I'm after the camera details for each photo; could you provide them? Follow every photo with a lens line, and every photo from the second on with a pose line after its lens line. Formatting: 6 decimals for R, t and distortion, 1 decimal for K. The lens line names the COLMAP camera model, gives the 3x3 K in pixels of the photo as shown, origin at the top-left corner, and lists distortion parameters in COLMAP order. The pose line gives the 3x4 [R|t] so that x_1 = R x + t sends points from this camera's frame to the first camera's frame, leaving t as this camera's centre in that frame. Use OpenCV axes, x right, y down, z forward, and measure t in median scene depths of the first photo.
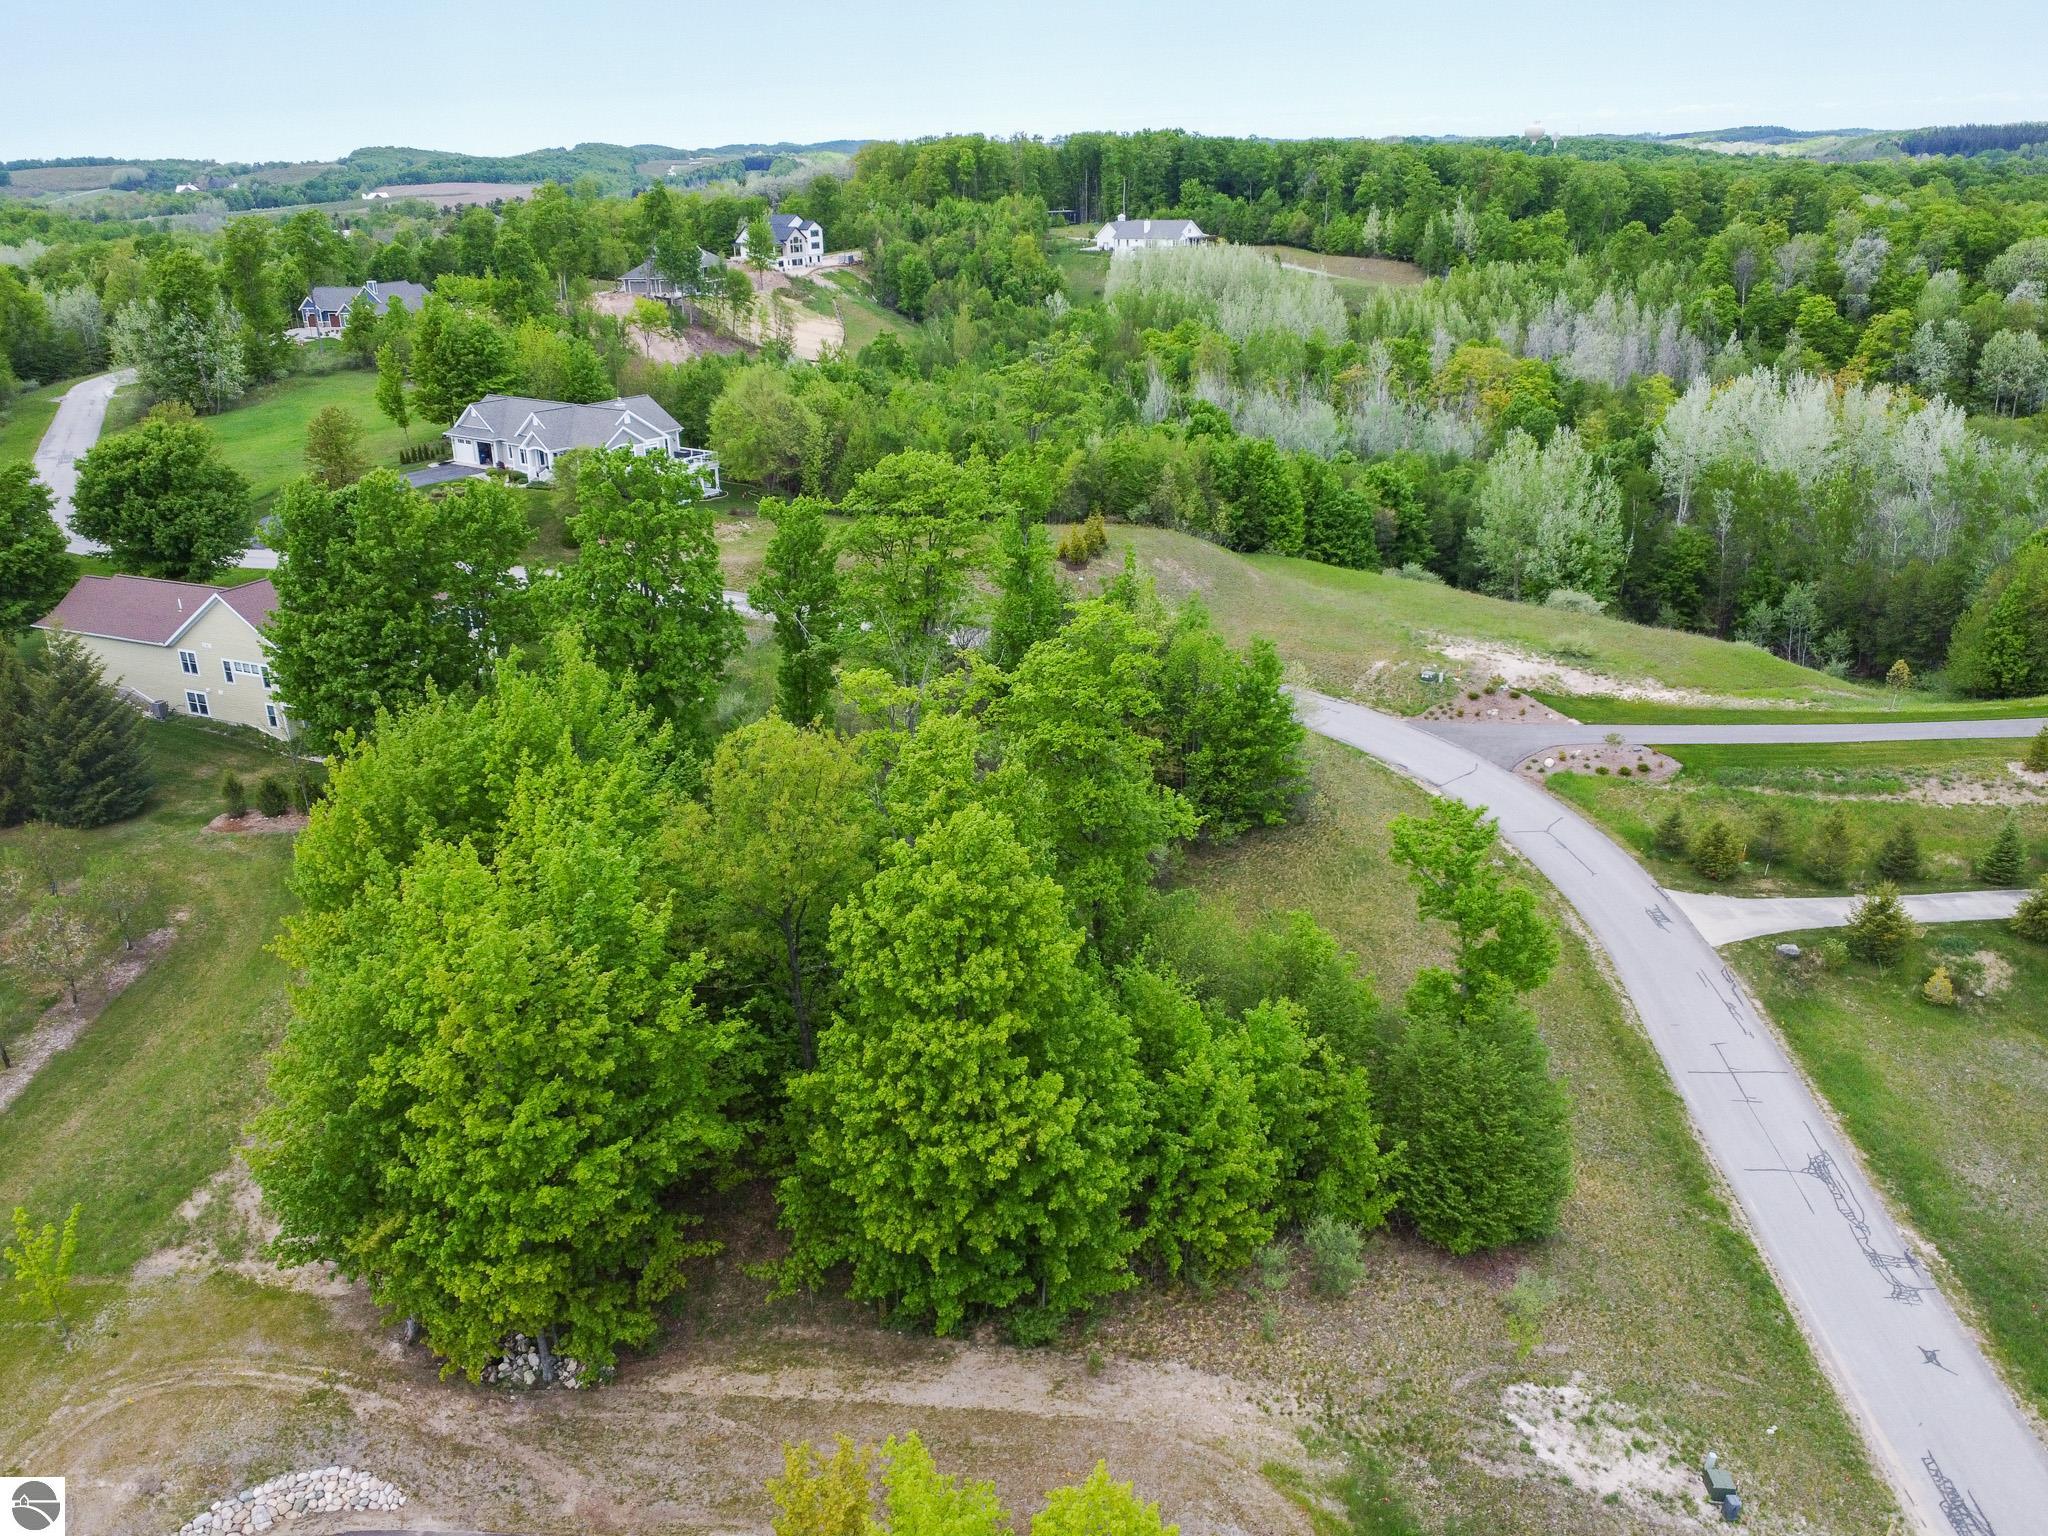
lens RADIAL K [[1595.4, 0, 1024.0], [0, 1595.4, 768.0], [0, 0, 1]] dist [0.000353, 0.000260]
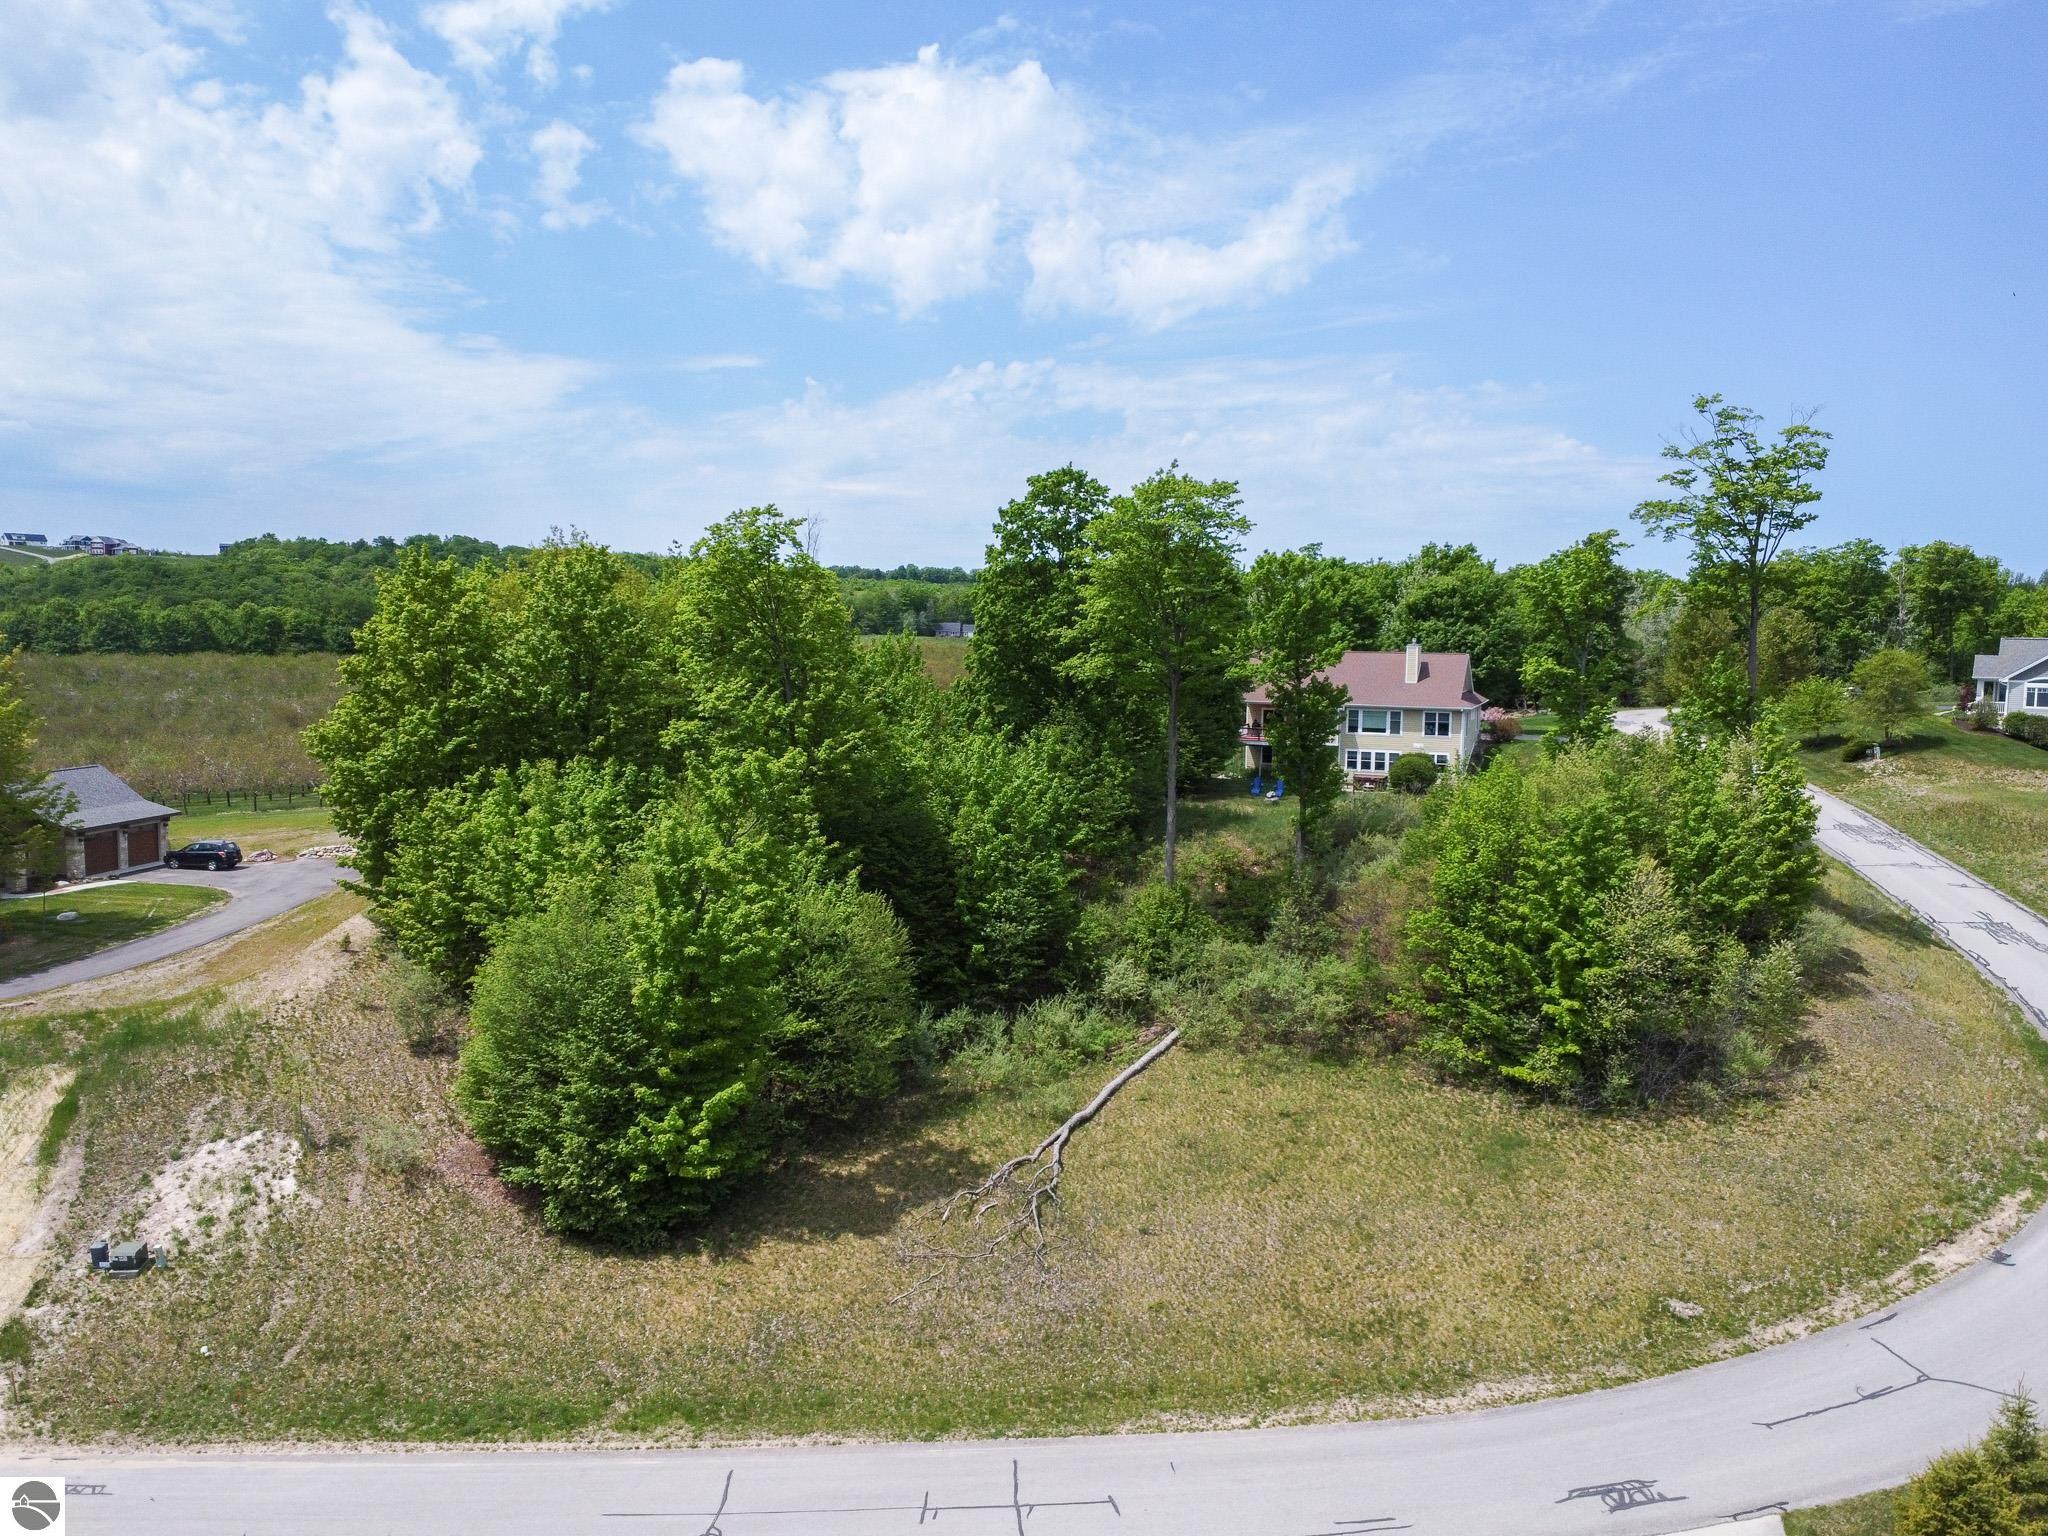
lens RADIAL K [[1530.2, 0, 1024.0], [0, 1530.2, 768.0], [0, 0, 1]] dist [0.002365, -0.005458]
pose [[0.074096, 0.129587, -0.988796, 0.753037], [-0.371648, 0.923683, 0.093204, -0.066421], [0.925412, 0.360578, 0.116601, 0.709694]]
